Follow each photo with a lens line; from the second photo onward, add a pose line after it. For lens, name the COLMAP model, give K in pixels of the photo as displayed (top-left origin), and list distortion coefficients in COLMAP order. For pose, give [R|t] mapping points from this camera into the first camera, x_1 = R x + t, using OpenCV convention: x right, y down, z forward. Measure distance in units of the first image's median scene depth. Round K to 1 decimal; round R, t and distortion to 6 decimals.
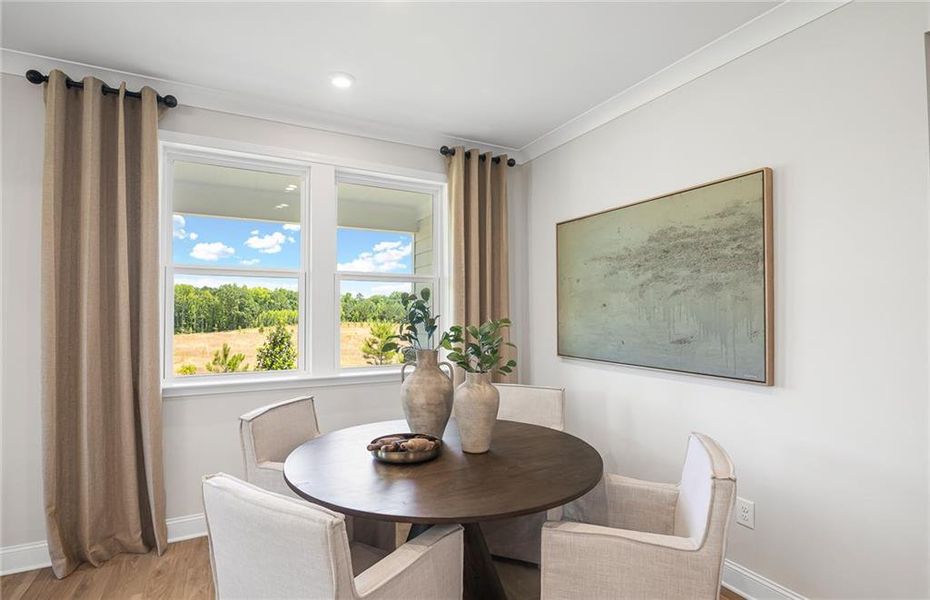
lens RADIAL K [[448.9, 0, 460.9], [0, 448.9, 310.1], [0, 0, 1]] dist [-0.018785, 0.000385]
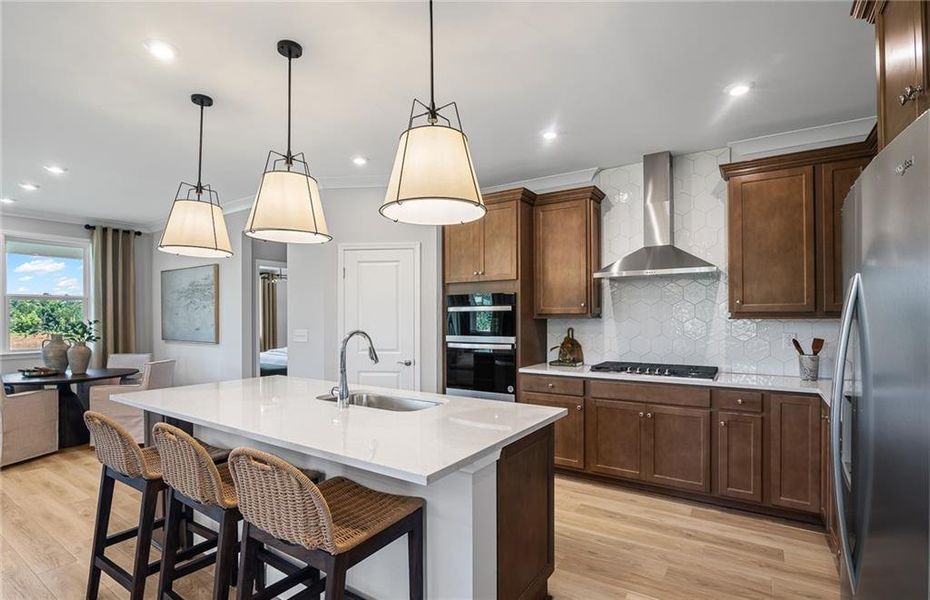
lens RADIAL K [[448.9, 0, 460.9], [0, 448.9, 310.1], [0, 0, 1]] dist [-0.018785, 0.000385]
pose [[0.868309, 0.001409, 0.496021, 0.379659], [0.002729, 0.999967, -0.007618, -0.007039], [-0.496016, 0.007969, 0.868277, -1.263367]]
